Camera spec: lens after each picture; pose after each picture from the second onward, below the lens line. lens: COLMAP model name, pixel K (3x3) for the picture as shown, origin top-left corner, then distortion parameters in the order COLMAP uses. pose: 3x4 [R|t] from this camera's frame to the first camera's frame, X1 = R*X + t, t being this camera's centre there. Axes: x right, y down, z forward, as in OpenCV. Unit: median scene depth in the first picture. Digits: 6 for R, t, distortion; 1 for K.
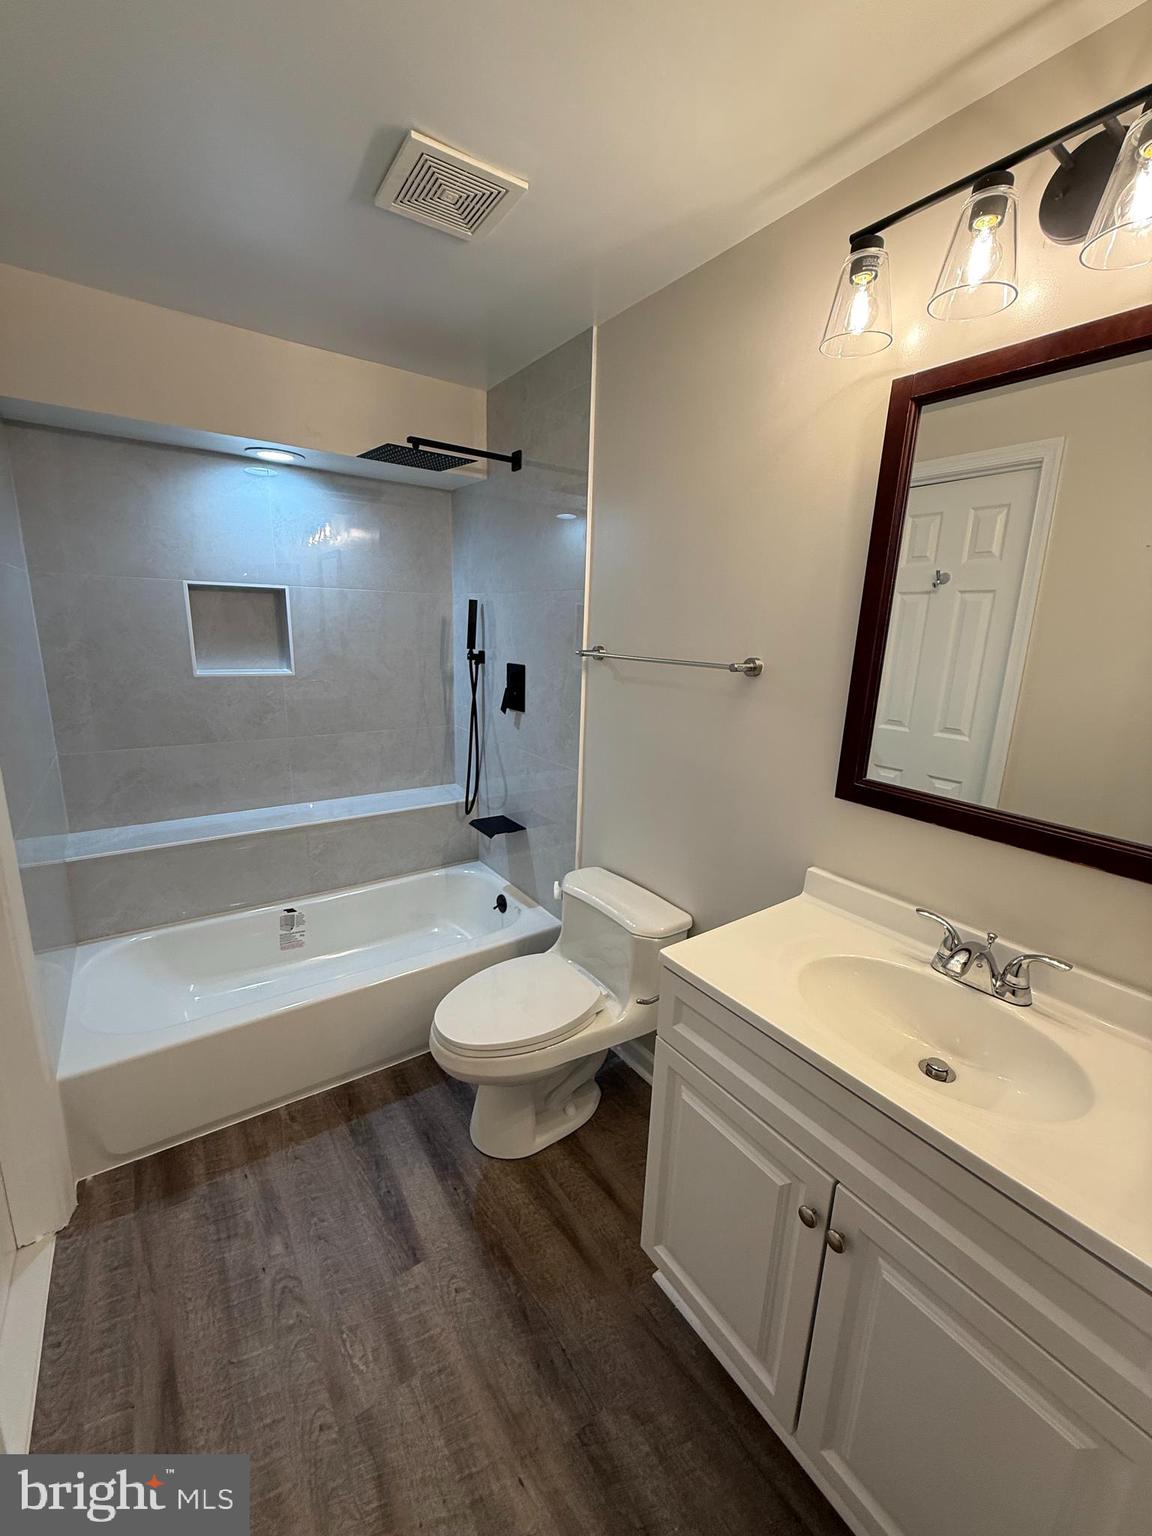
lens RADIAL K [[613.8, 0, 570.5], [0, 613.8, 771.2], [0, 0, 1]] dist [0.000313, -0.000437]
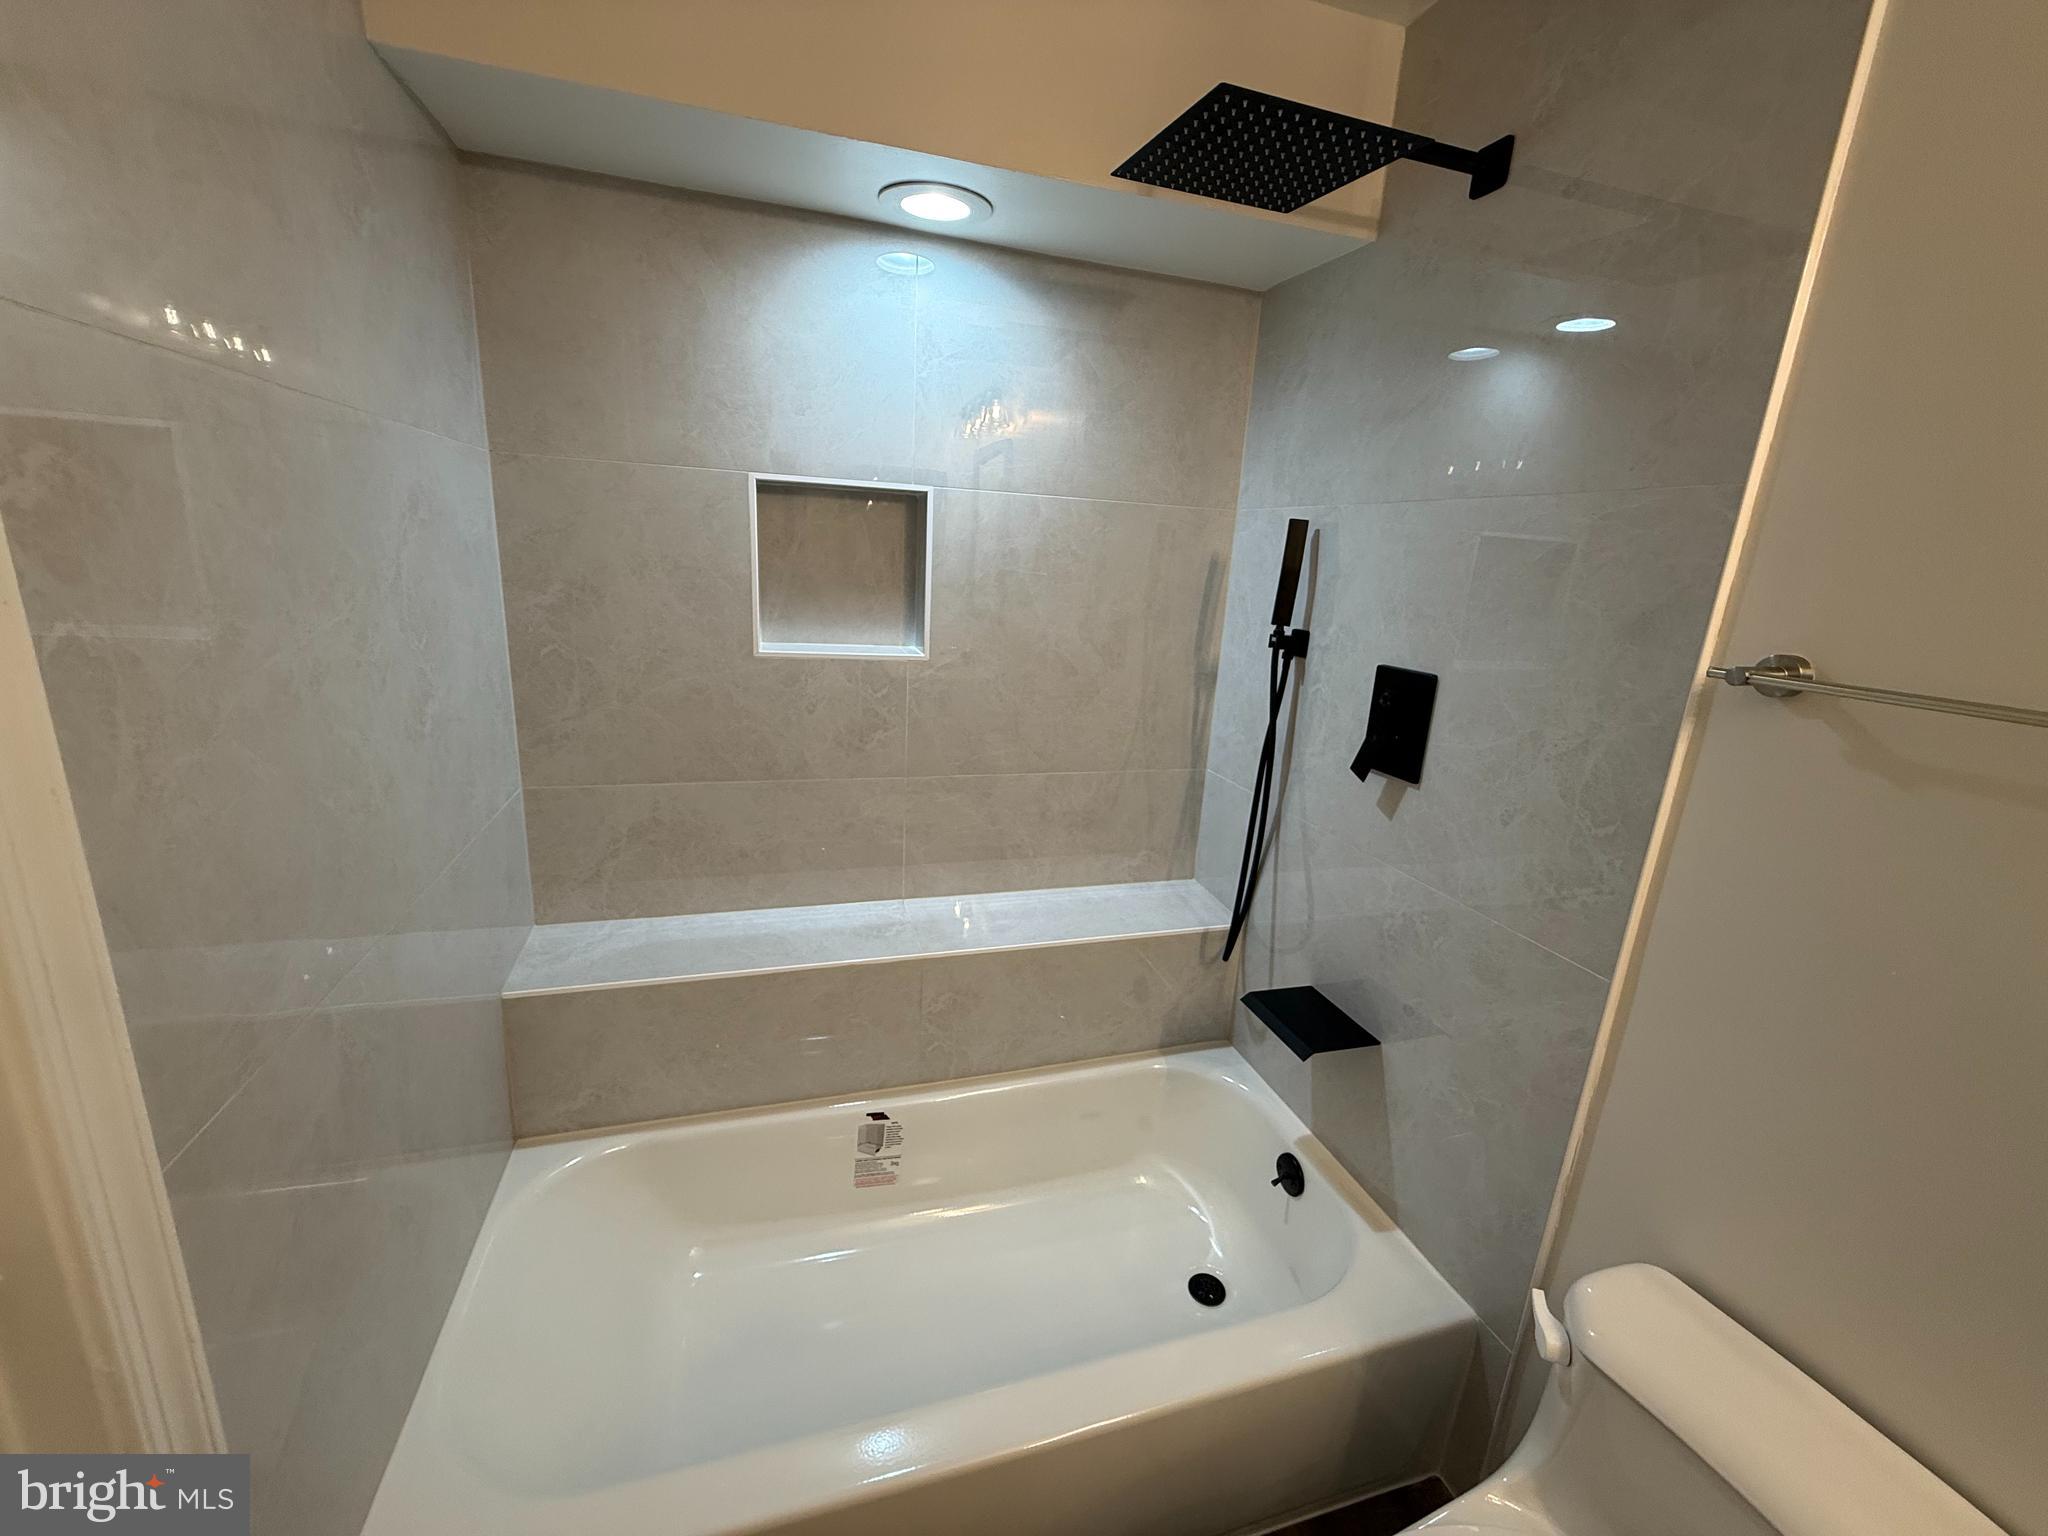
lens RADIAL K [[818.5, 0, 1015.0], [0, 818.5, 773.6], [0, 0, 1]] dist [0.000313, -0.000437]
pose [[0.951891, 0.101235, -0.289232, -0.182998], [-0.096946, 0.994863, 0.029155, -0.095578], [0.290698, 0.000287, 0.956815, 0.386403]]
